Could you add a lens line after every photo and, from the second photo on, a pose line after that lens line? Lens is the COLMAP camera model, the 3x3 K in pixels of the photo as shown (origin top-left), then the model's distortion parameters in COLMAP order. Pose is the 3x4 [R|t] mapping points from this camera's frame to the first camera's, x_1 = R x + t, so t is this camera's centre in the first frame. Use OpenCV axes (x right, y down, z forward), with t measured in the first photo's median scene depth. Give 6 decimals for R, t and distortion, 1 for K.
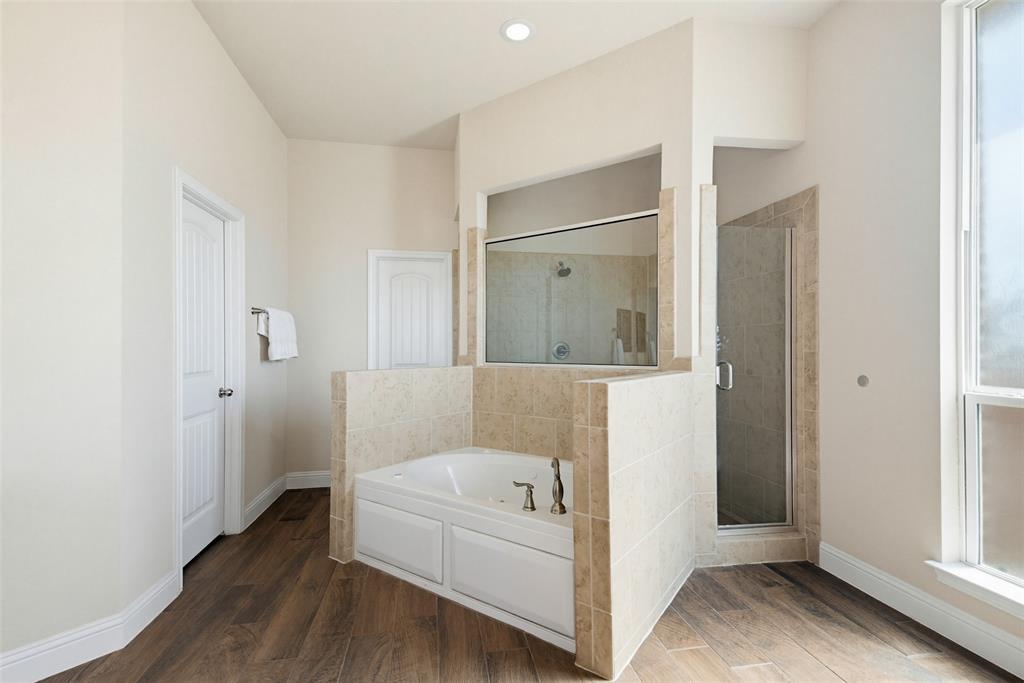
lens RADIAL K [[466.7, 0, 512.8], [0, 466.7, 347.4], [0, 0, 1]] dist [0.022004, -0.001652]
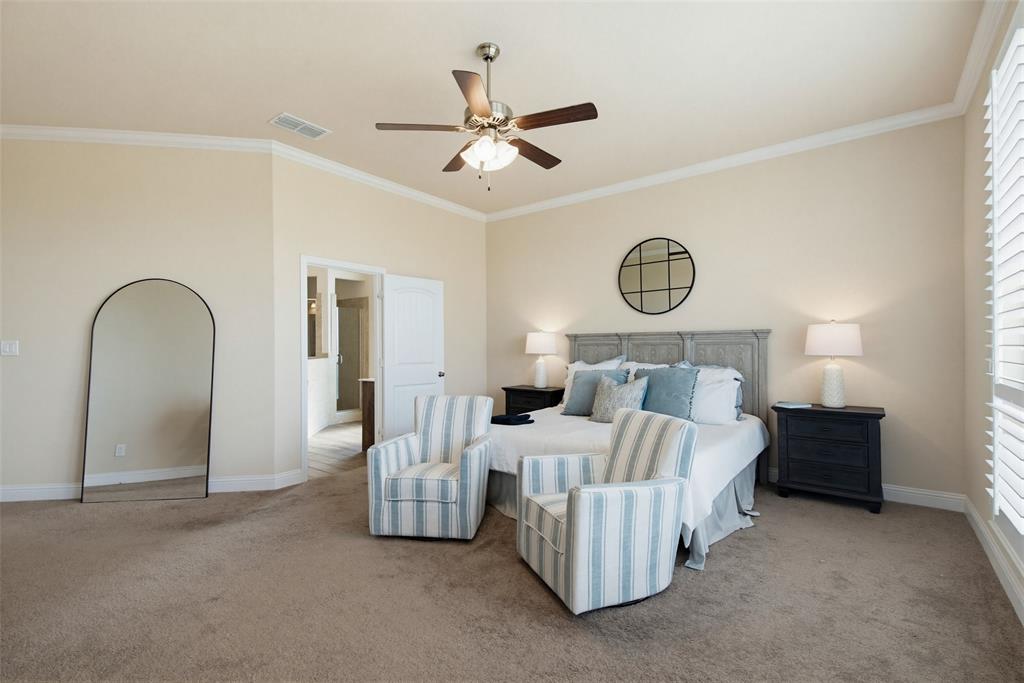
lens RADIAL K [[466.7, 0, 514.4], [0, 466.7, 343.5], [0, 0, 1]] dist [0.022004, -0.001652]
pose [[0.717108, -0.003740, 0.696952, -0.788143], [0.001819, 0.999992, 0.003496, -0.044255], [-0.696960, -0.001239, 0.717109, -1.824433]]
